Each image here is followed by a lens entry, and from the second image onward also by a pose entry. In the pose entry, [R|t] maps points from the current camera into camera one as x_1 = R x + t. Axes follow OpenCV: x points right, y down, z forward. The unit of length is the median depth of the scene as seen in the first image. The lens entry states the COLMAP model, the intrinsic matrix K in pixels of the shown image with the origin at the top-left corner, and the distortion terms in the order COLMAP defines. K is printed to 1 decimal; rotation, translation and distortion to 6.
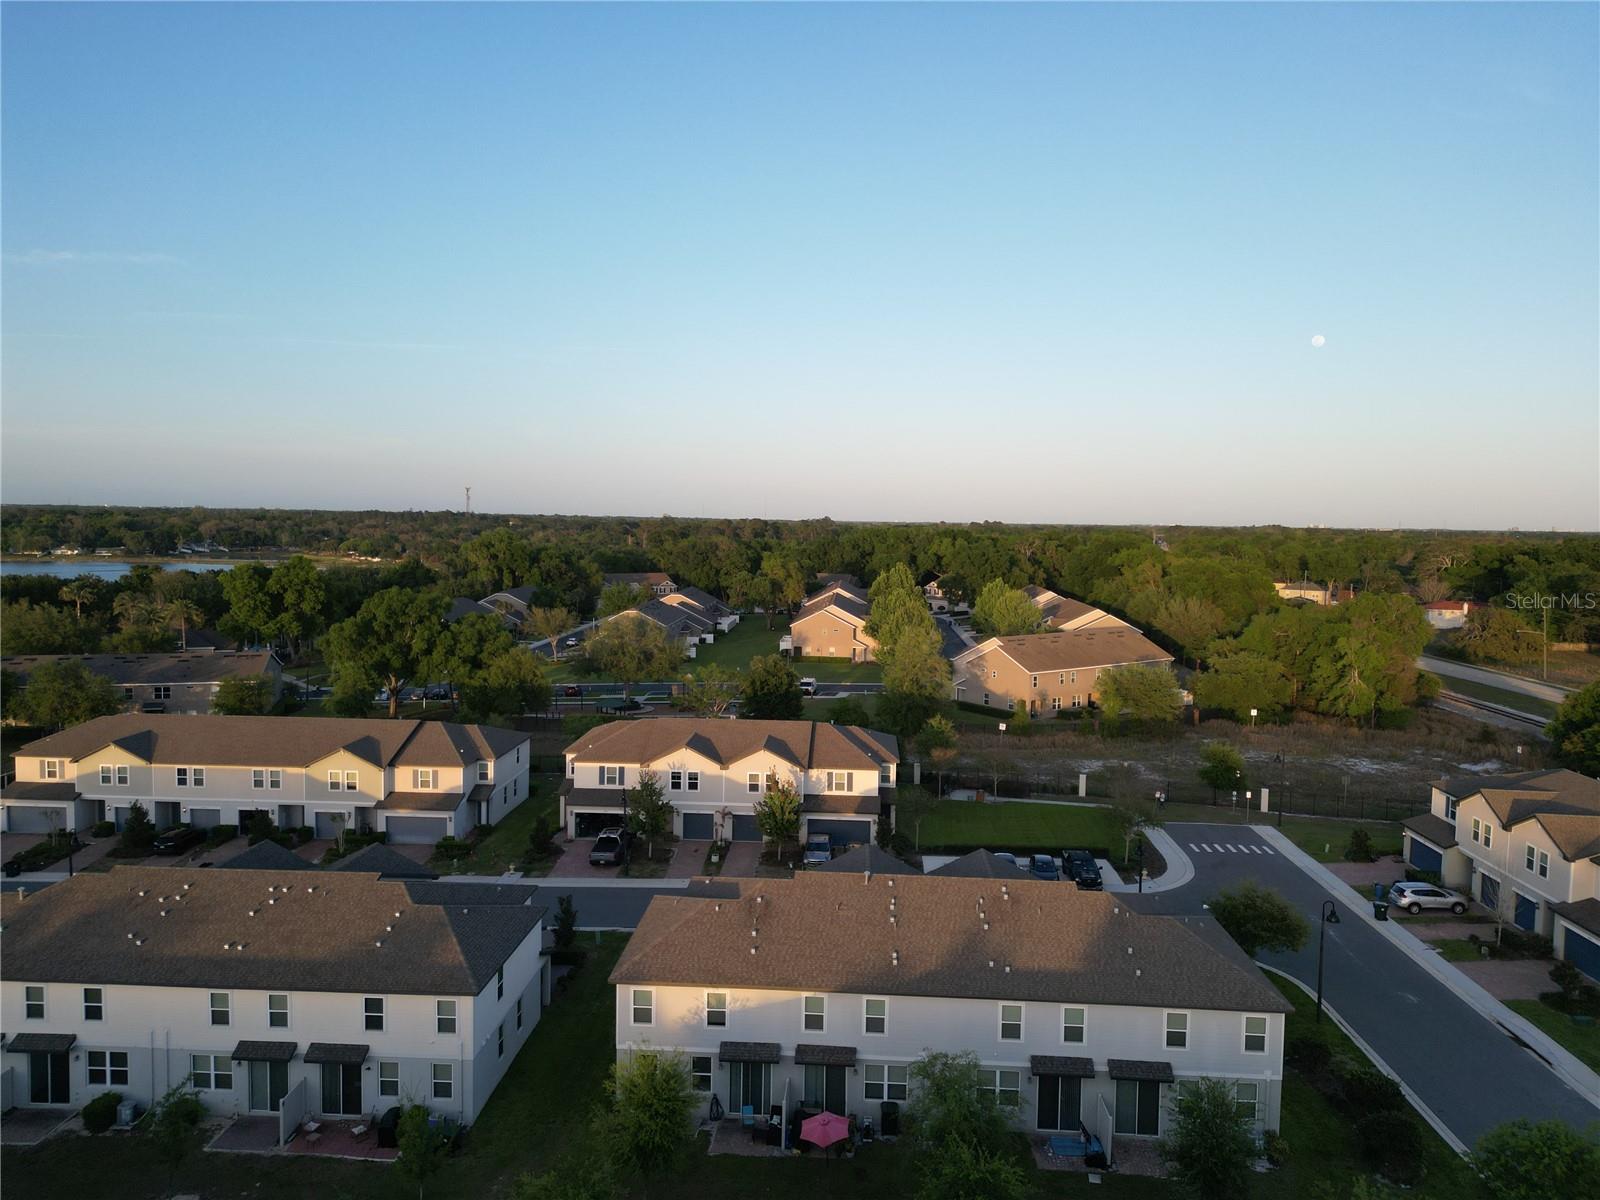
lens RADIAL K [[1121.8, 0, 799.8], [0, 1121.8, 606.2], [0, 0, 1]] dist [0.068600, -0.060972]
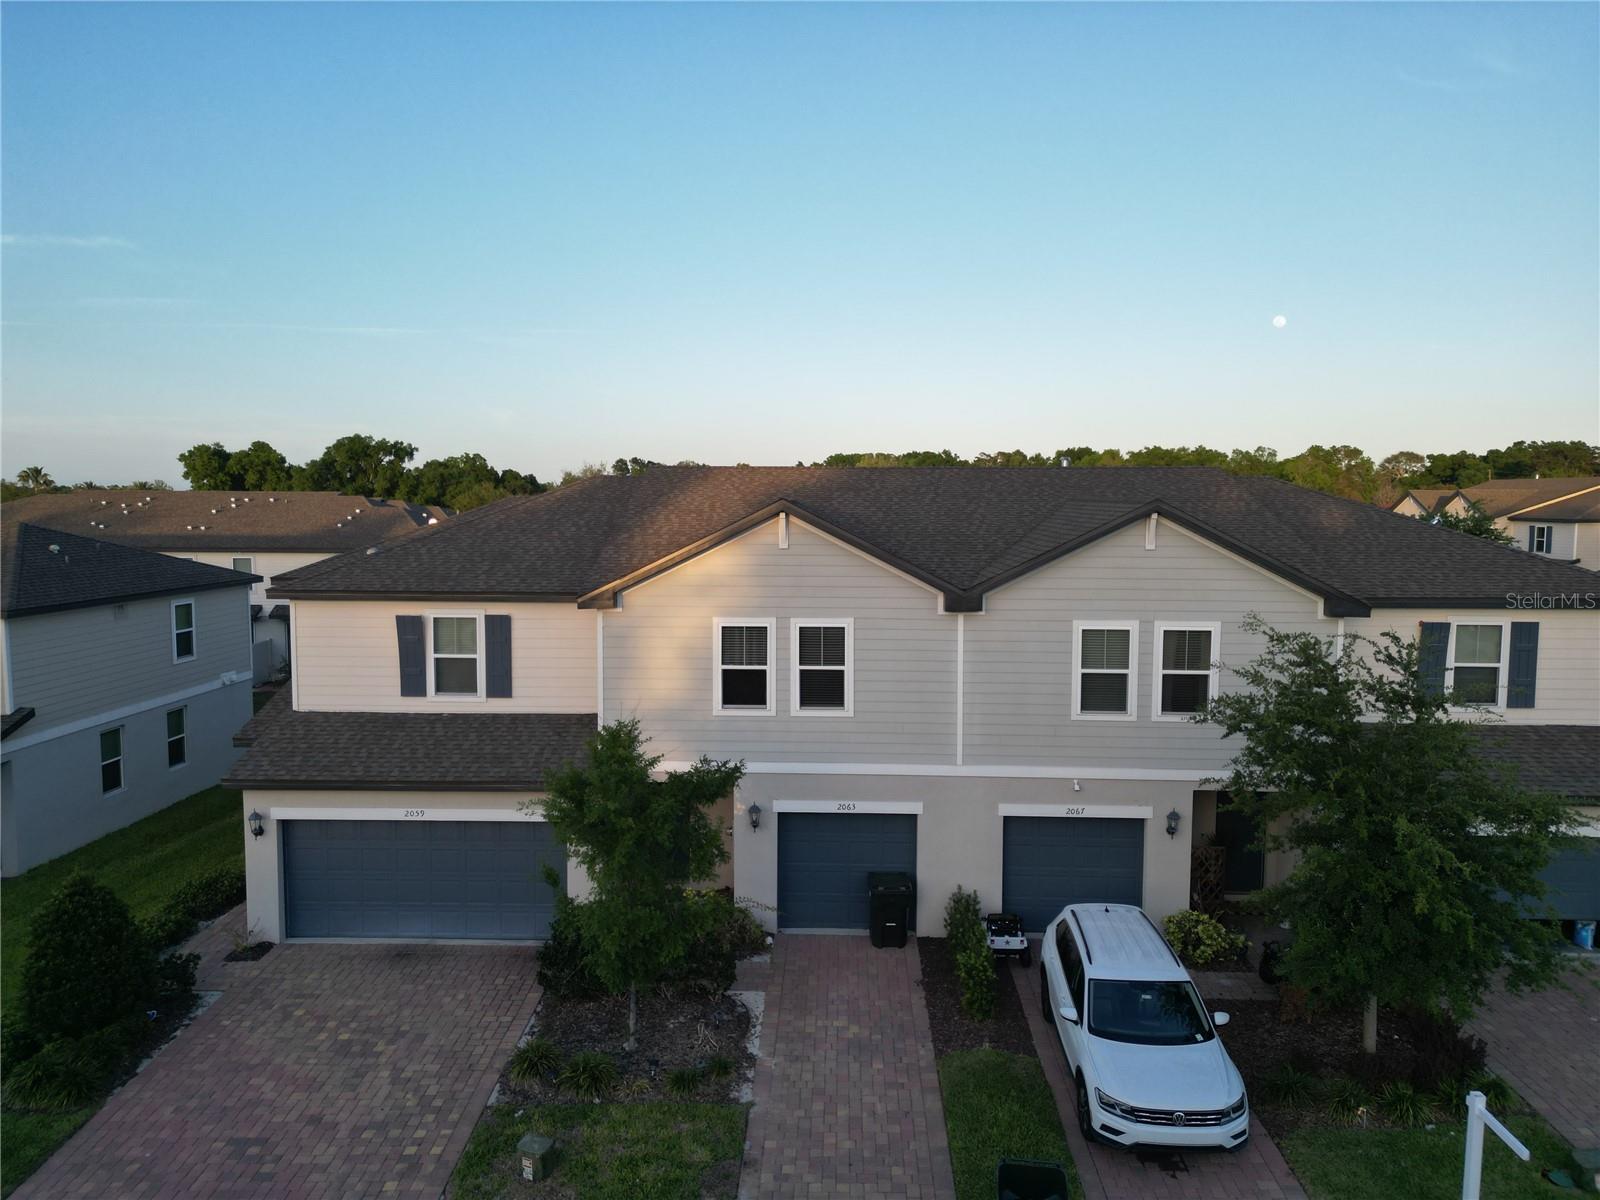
lens RADIAL K [[1121.8, 0, 798.5], [0, 1121.8, 595.8], [0, 0, 1]] dist [0.068600, -0.060972]
pose [[0.999594, -0.014245, 0.024689, 0.010560], [0.013959, 0.999834, 0.011716, 0.195501], [-0.024851, -0.011367, 0.999627, -0.021528]]
